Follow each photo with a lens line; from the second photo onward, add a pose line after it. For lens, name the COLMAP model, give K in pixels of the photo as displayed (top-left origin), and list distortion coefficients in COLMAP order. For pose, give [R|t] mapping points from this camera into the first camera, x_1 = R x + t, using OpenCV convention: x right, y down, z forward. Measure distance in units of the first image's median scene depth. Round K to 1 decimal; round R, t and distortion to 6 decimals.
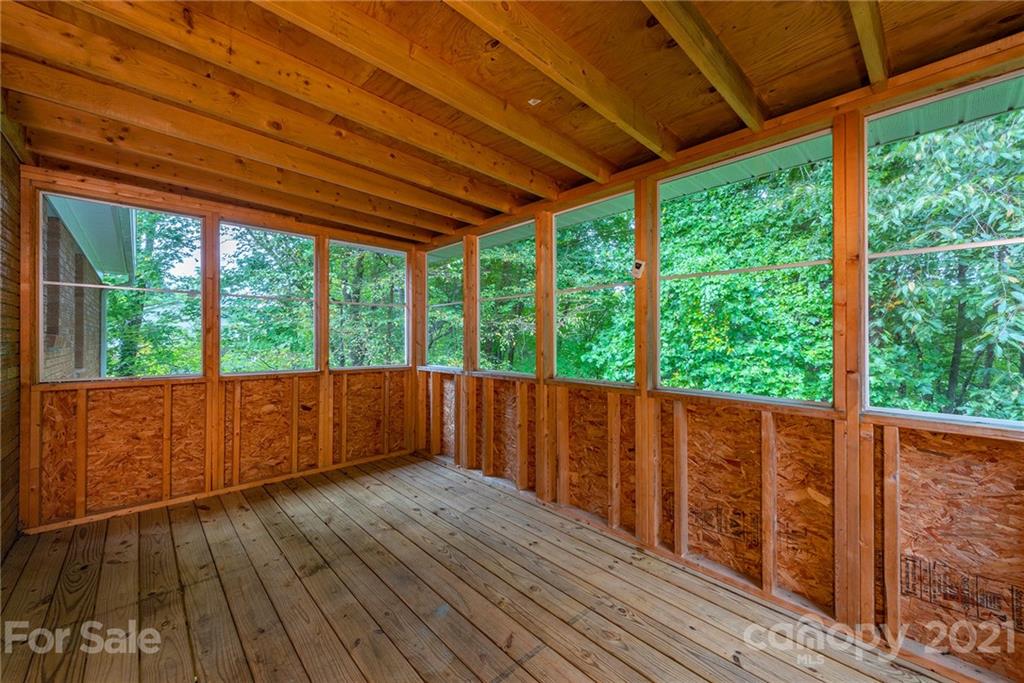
lens RADIAL K [[403.8, 0, 508.3], [0, 403.8, 337.6], [0, 0, 1]] dist [0.010440, -0.000638]
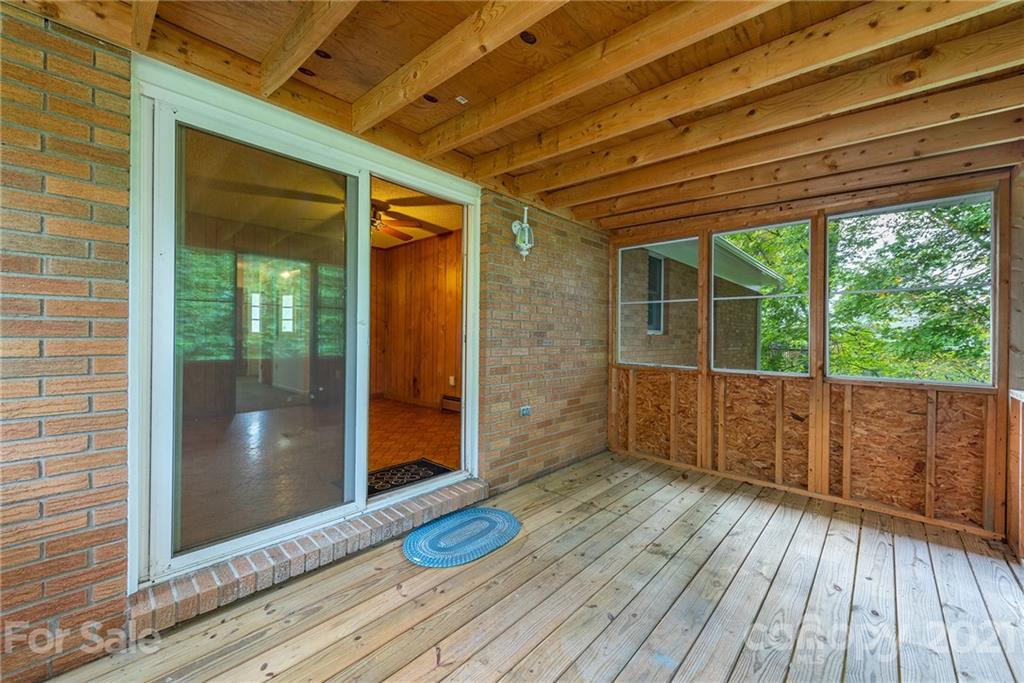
lens RADIAL K [[403.8, 0, 516.4], [0, 403.8, 338.1], [0, 0, 1]] dist [0.010440, -0.000638]
pose [[0.085761, 0.005882, -0.996298, 0.455007], [-0.008478, 0.999951, 0.005174, 0.002380], [0.996280, 0.008003, 0.085807, 0.433075]]
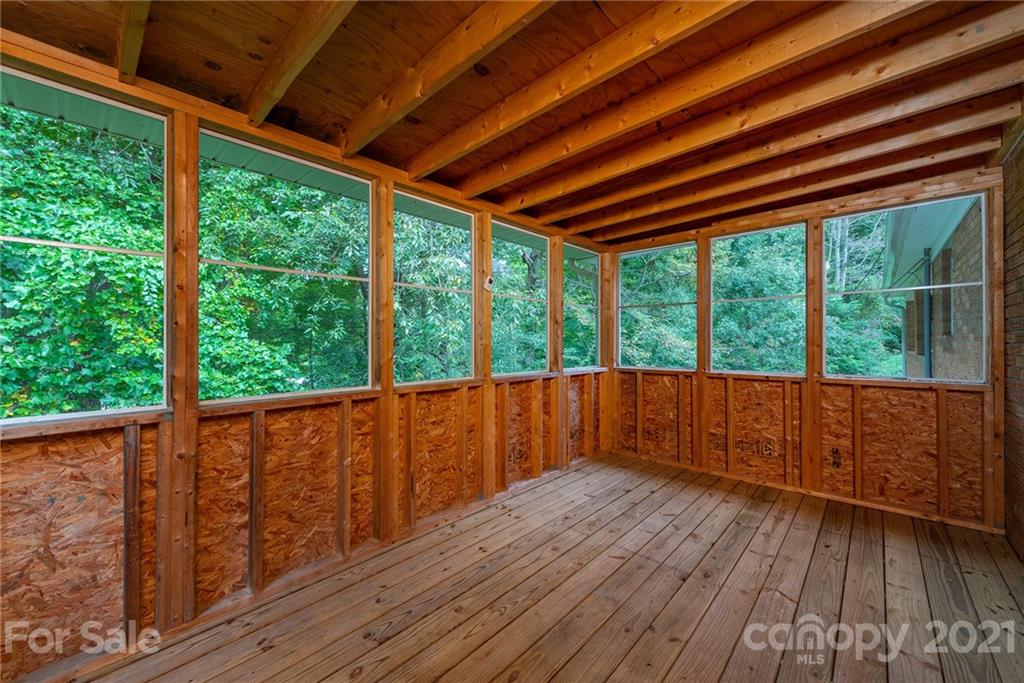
lens RADIAL K [[403.8, 0, 513.2], [0, 403.8, 336.8], [0, 0, 1]] dist [0.010440, -0.000638]
pose [[-0.101550, 0.004716, 0.994819, -0.846103], [-0.003597, 0.999980, -0.005108, 0.001007], [-0.994824, -0.004097, -0.101531, 0.947739]]
